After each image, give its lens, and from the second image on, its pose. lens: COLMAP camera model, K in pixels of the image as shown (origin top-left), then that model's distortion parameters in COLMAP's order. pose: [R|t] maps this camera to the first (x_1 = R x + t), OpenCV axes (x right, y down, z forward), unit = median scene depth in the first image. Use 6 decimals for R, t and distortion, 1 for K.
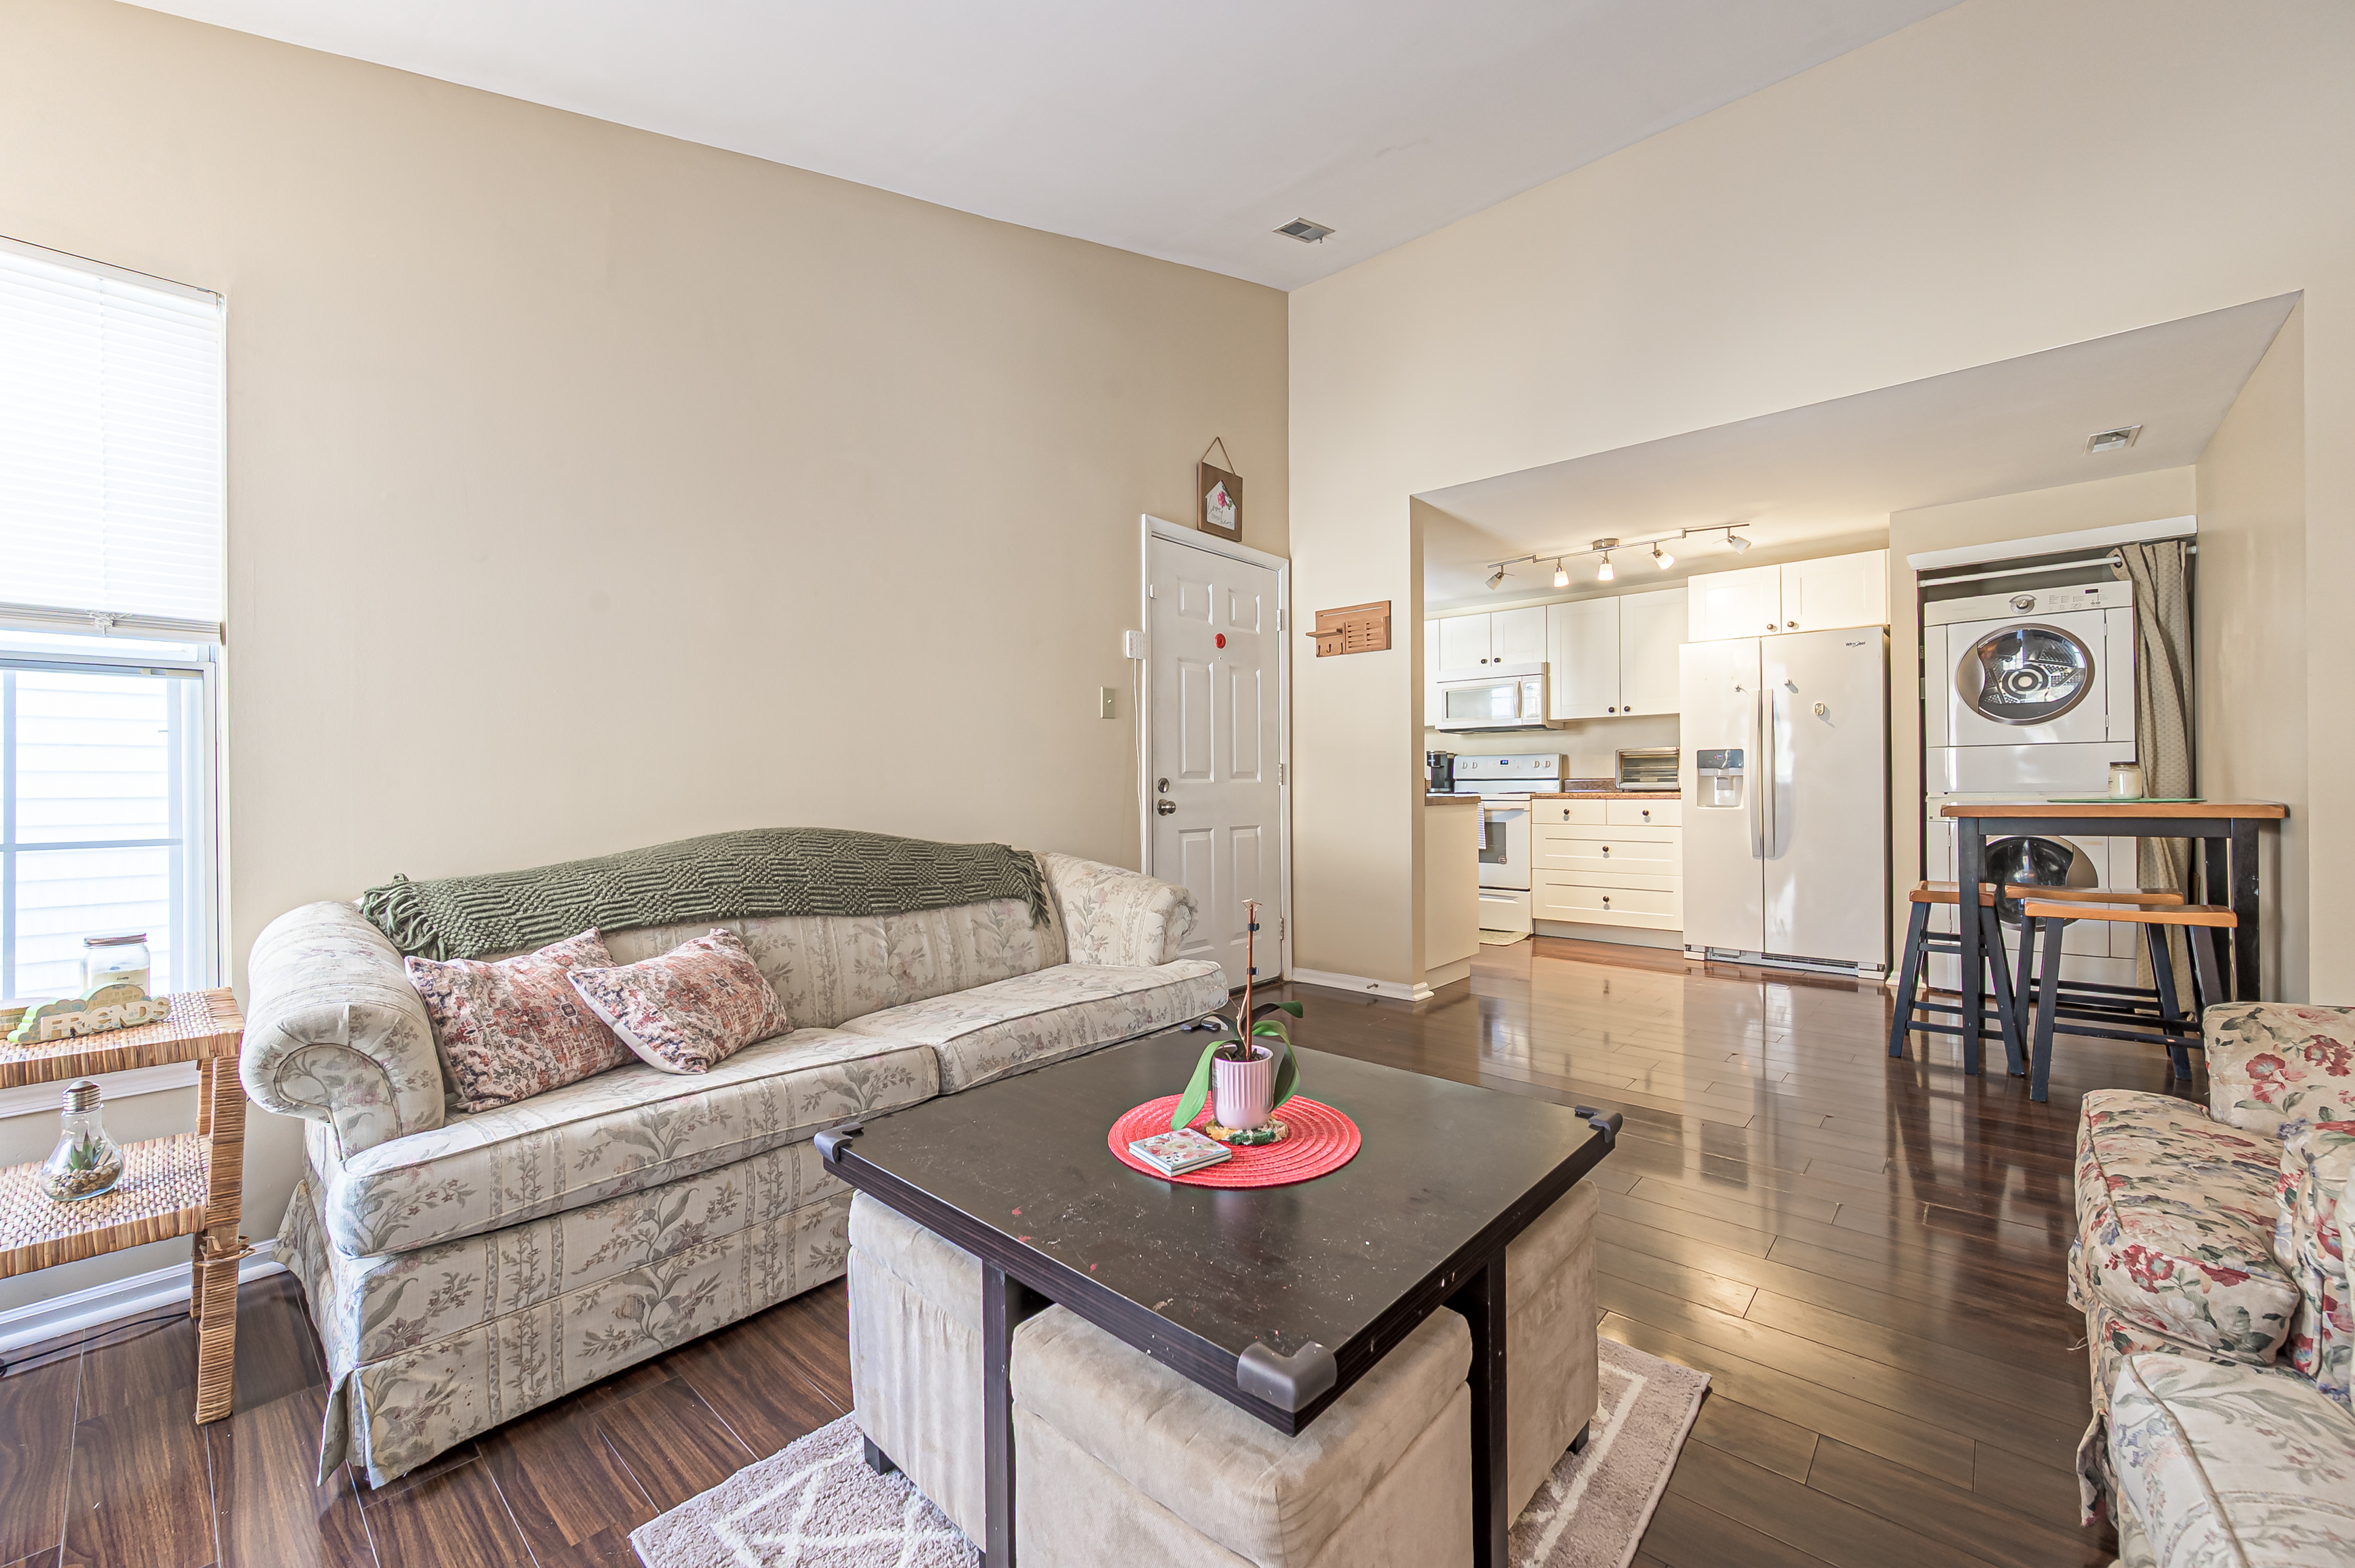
lens RADIAL K [[928.3, 0, 1179.3], [0, 928.3, 786.2], [0, 0, 1]] dist [-0.001482, 0.000462]
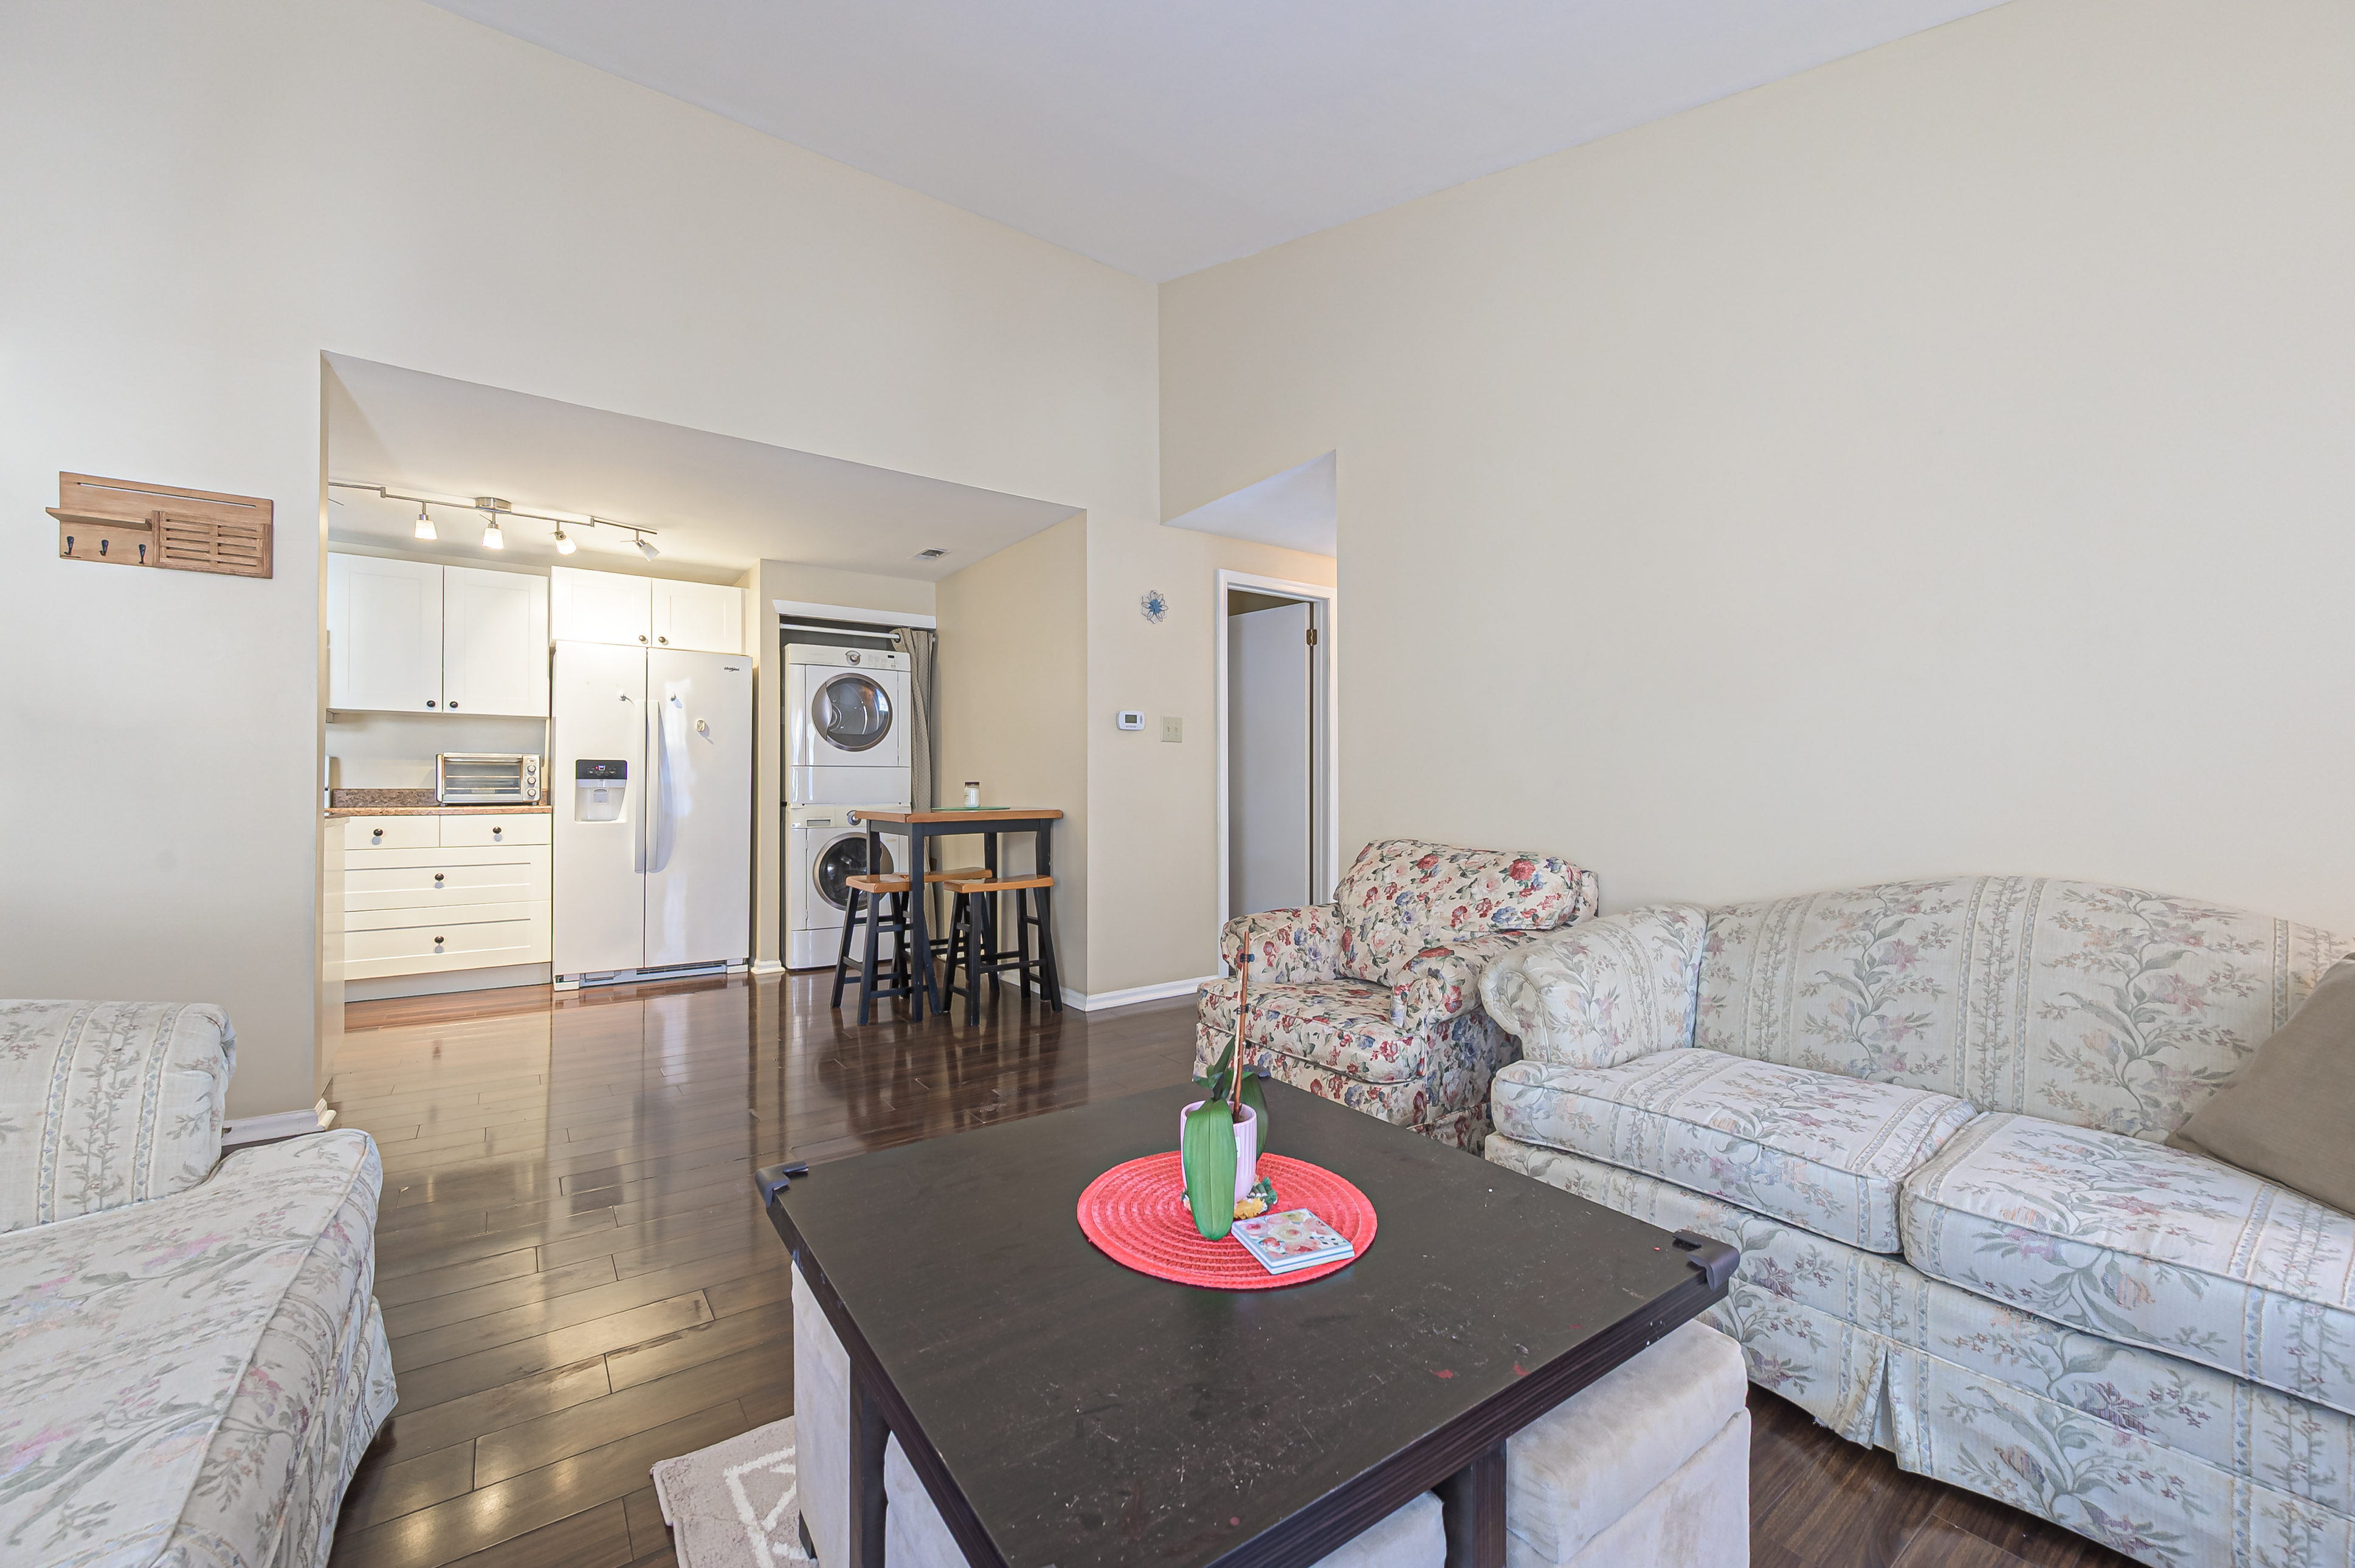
lens RADIAL K [[928.3, 0, 1172.8], [0, 928.3, 787.4], [0, 0, 1]] dist [-0.001482, 0.000462]
pose [[0.217784, 0.012416, 0.975918, -0.250793], [0.000387, 0.999918, -0.012808, 0.000706], [-0.975997, 0.003167, 0.217761, 0.278062]]
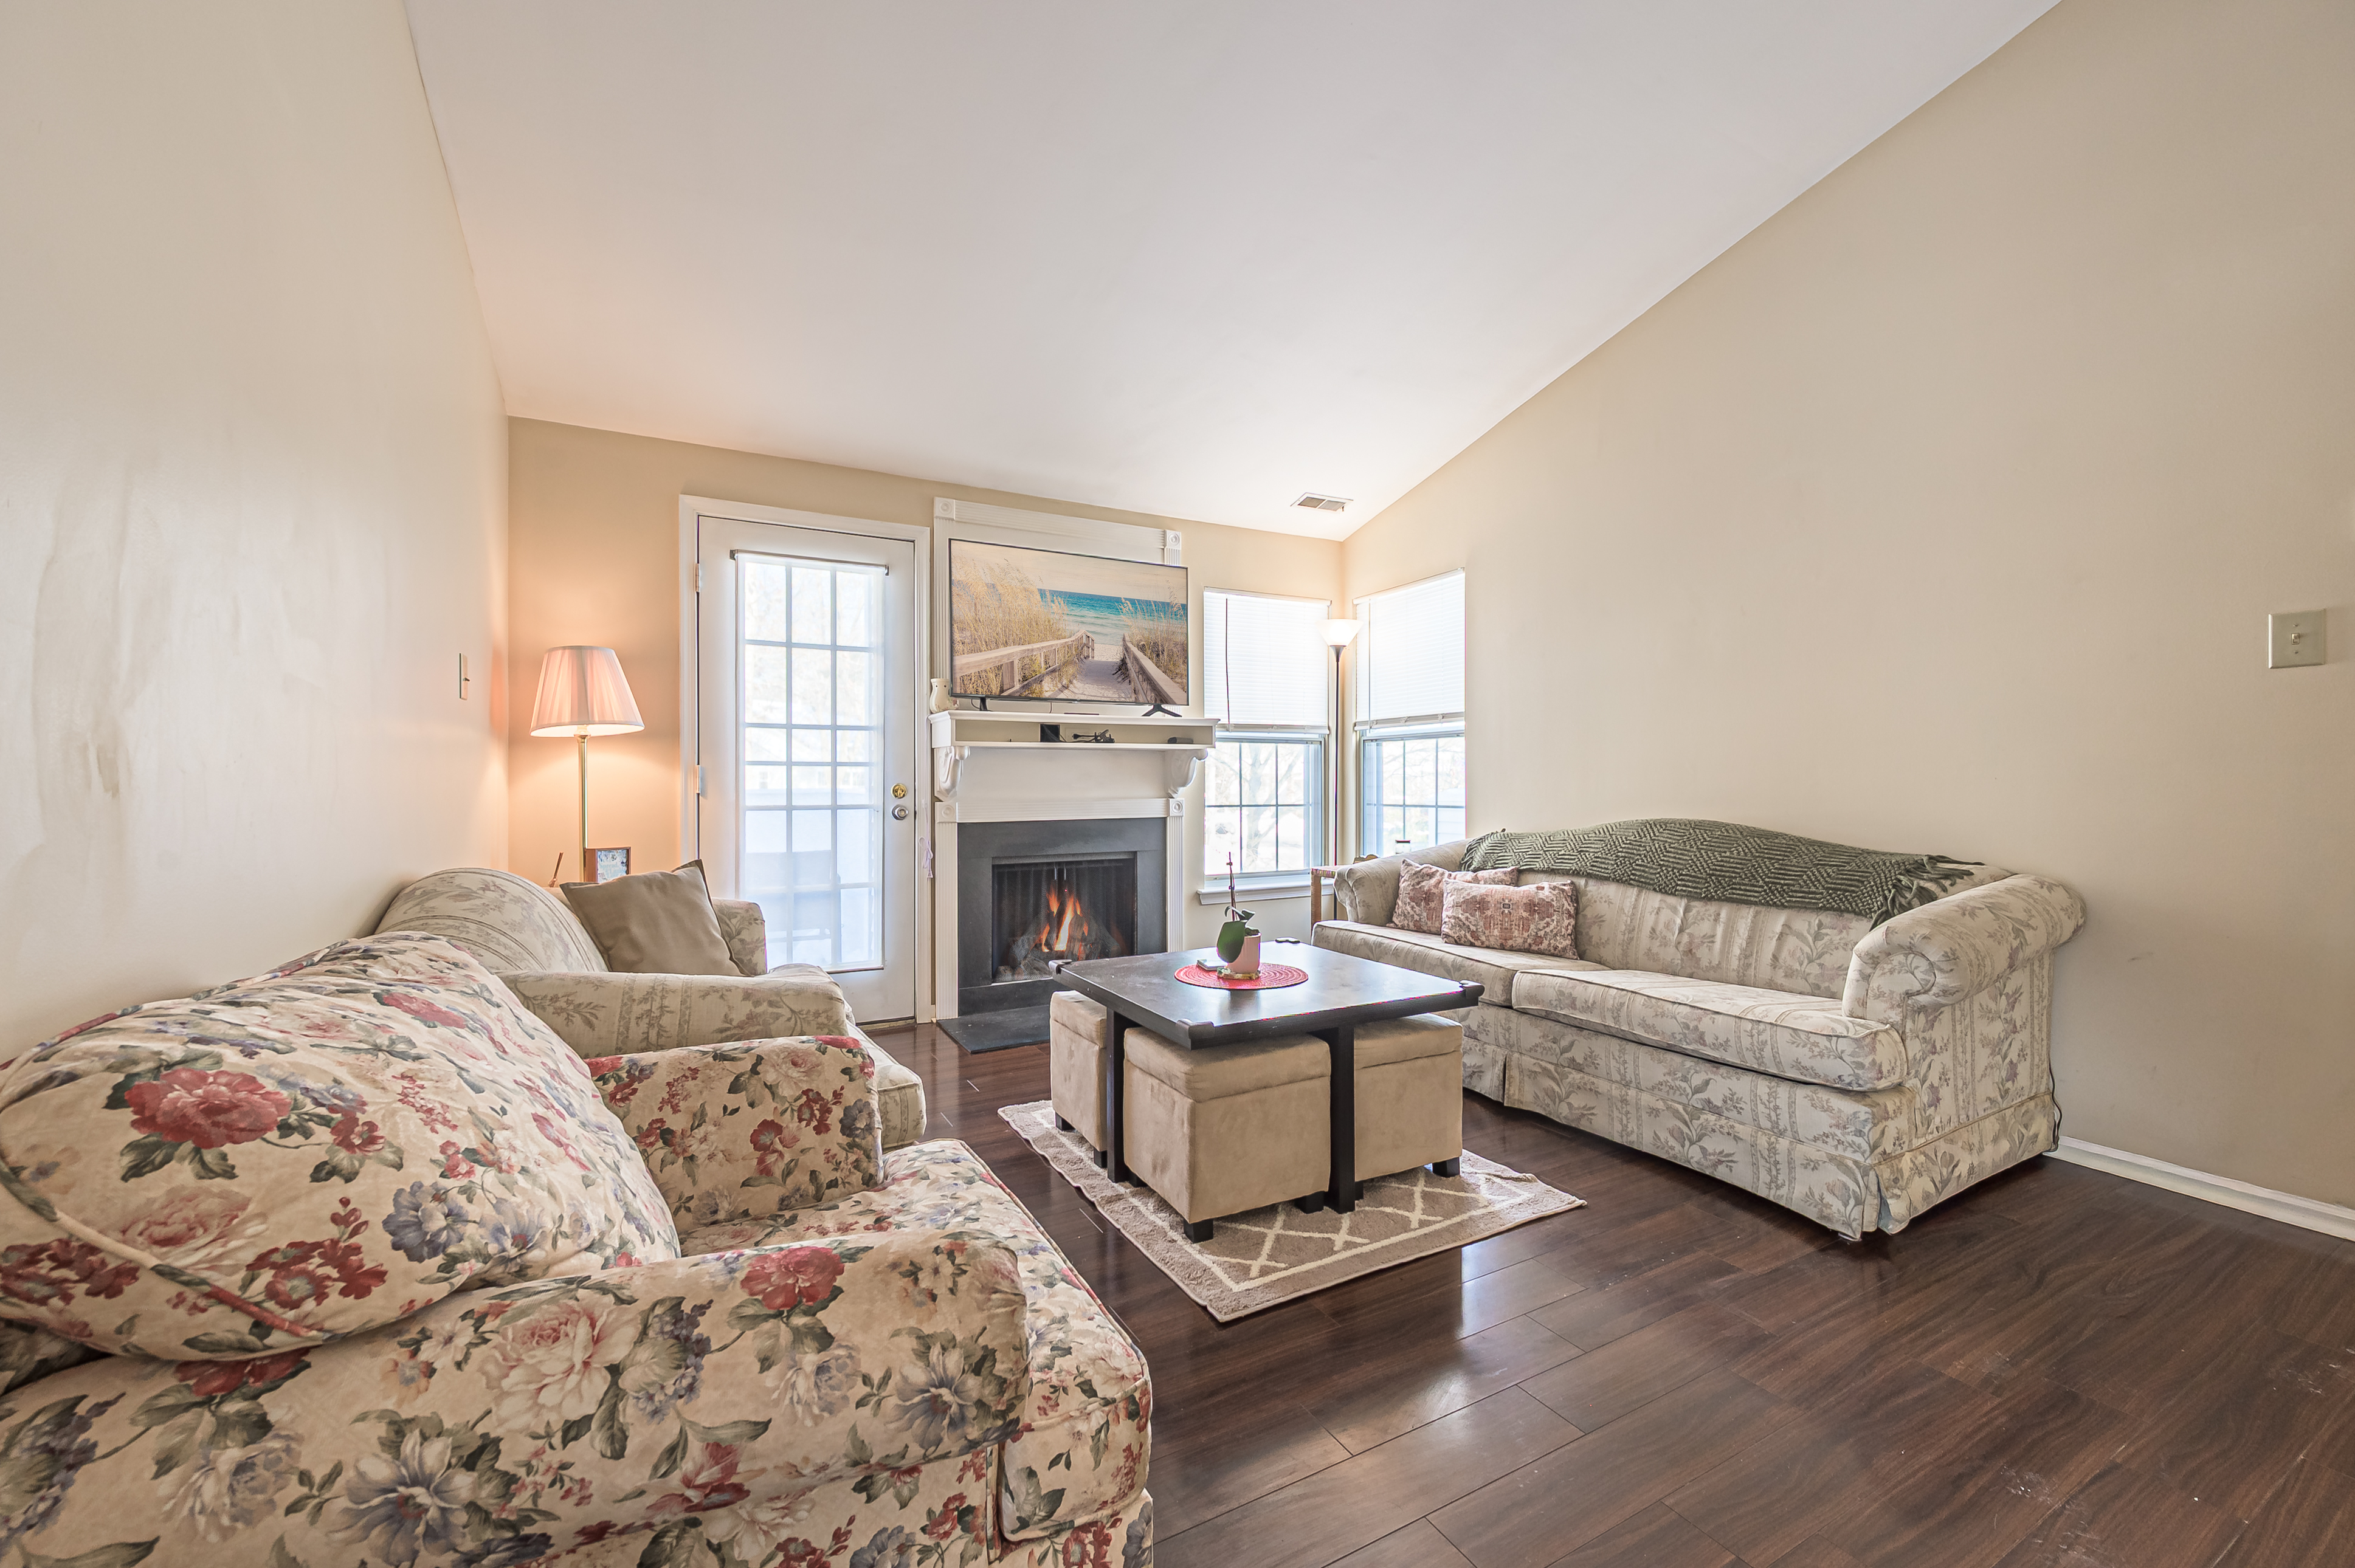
lens RADIAL K [[928.3, 0, 1175.6], [0, 928.3, 781.8], [0, 0, 1]] dist [-0.001482, 0.000462]
pose [[-0.337167, 0.007858, -0.941412, 0.601529], [0.005969, 0.999963, 0.006209, -0.010077], [0.941426, -0.003526, -0.337201, 0.484584]]
